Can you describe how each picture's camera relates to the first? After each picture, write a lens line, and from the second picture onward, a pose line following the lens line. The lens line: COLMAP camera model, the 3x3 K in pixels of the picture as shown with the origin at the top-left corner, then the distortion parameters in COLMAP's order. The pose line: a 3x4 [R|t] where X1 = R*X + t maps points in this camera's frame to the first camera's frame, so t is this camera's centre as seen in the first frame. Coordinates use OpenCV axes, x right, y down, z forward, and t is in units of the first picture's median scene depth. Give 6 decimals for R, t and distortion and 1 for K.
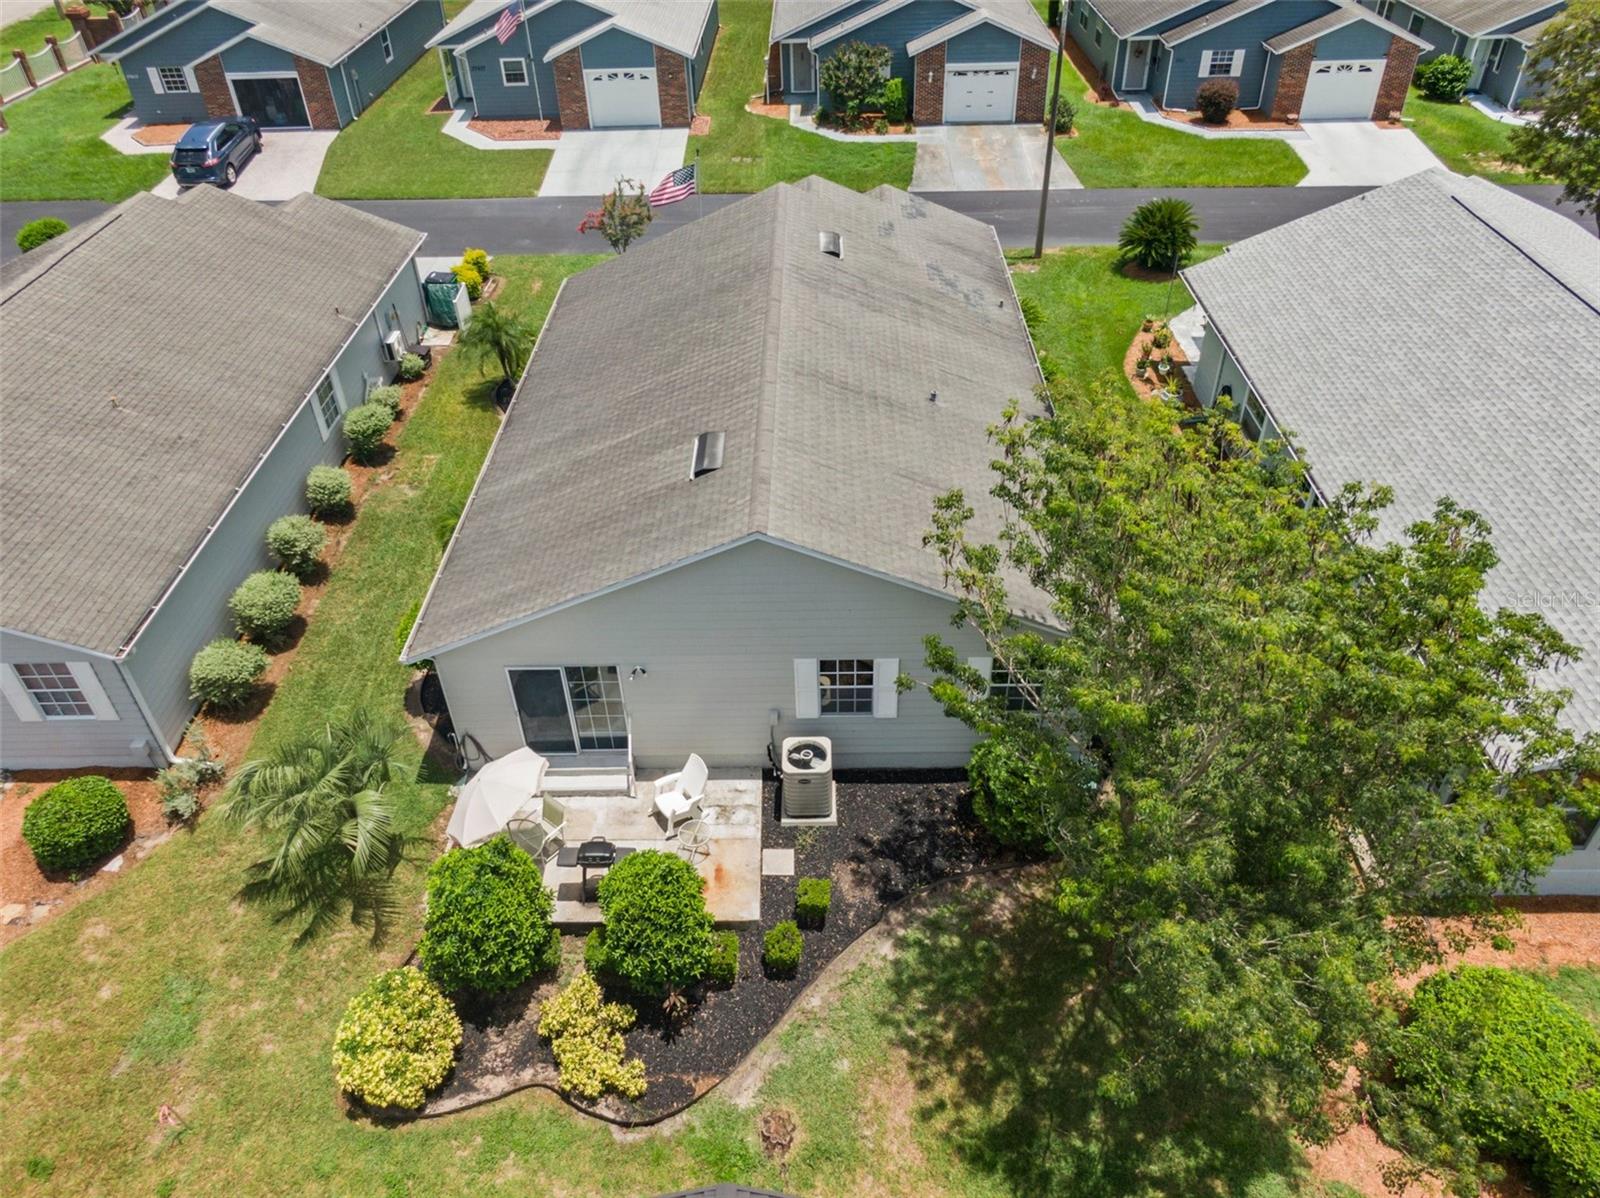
lens RADIAL K [[1196.8, 0, 803.7], [0, 1196.8, 574.8], [0, 0, 1]] dist [0.017537, -0.025016]
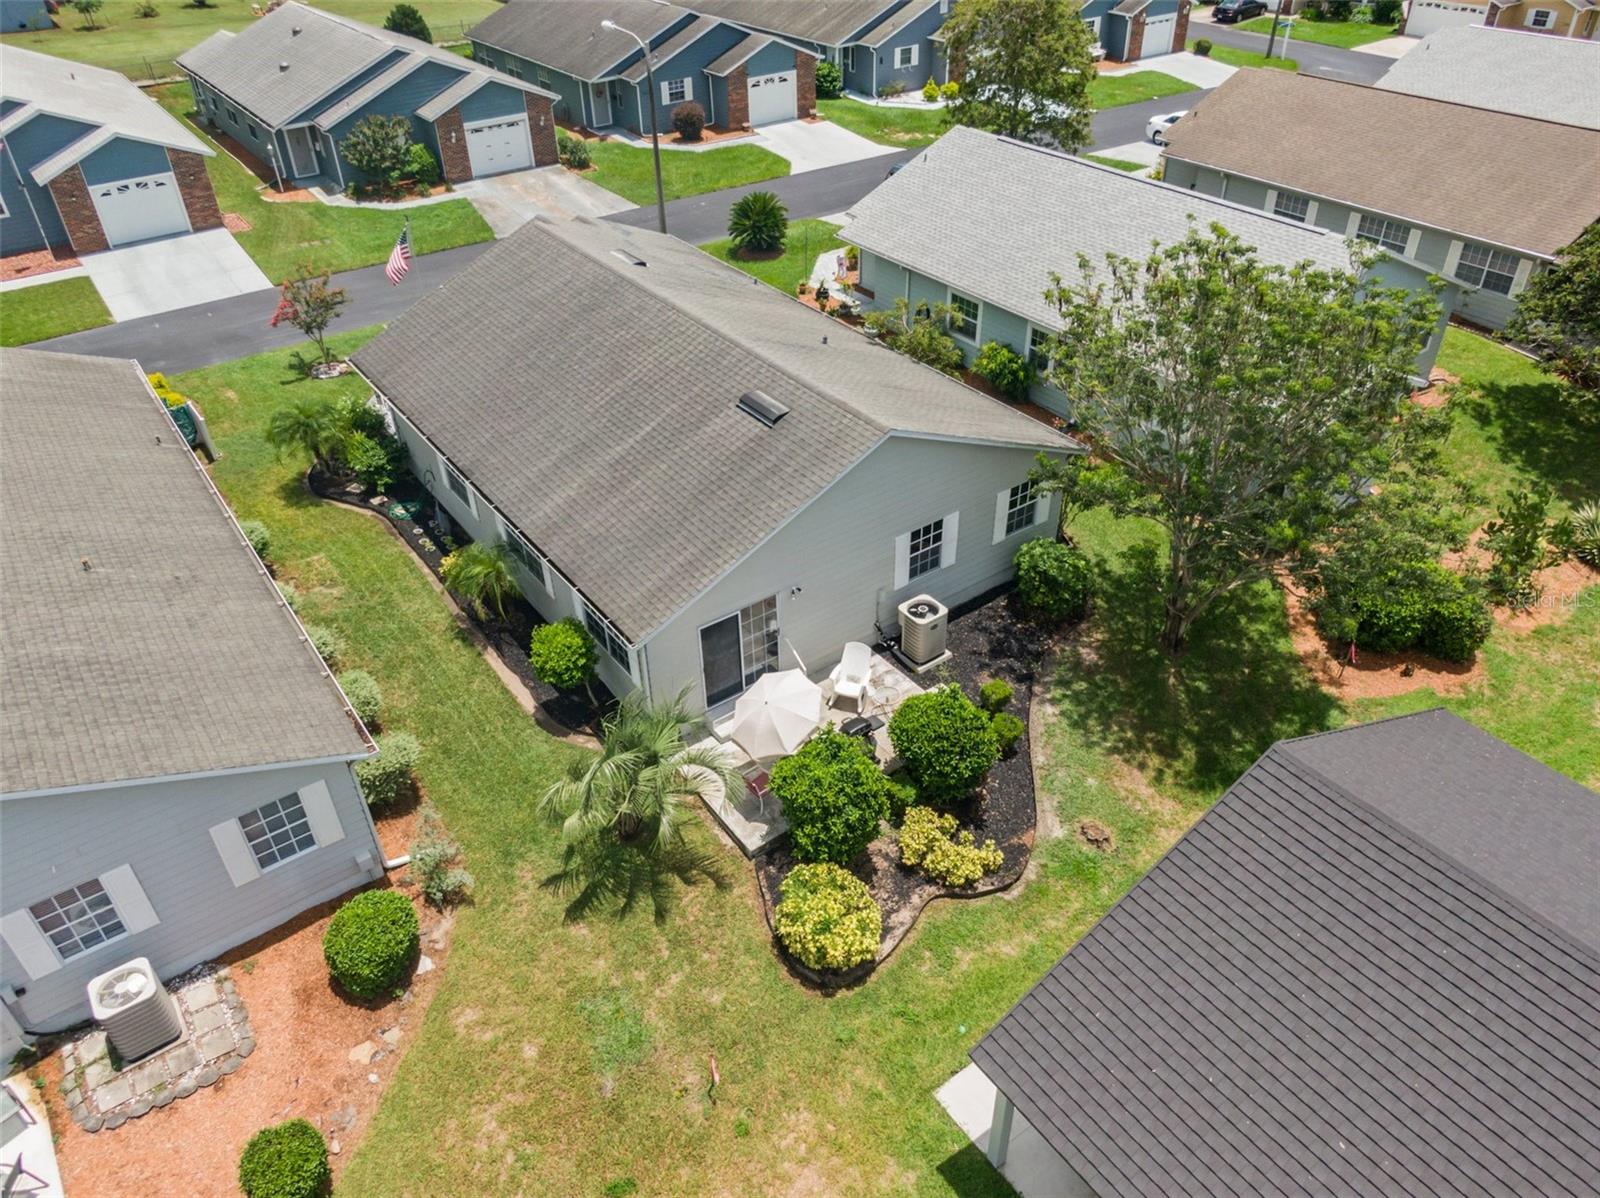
lens RADIAL K [[1145.1, 0, 800.0], [0, 1145.1, 599.0], [0, 0, 1]] dist [0.023180, -0.030578]
pose [[0.802190, -0.344878, 0.487392, -0.678468], [0.354613, 0.931937, 0.075788, 0.002678], [-0.480356, 0.112039, 0.869888, 0.010224]]
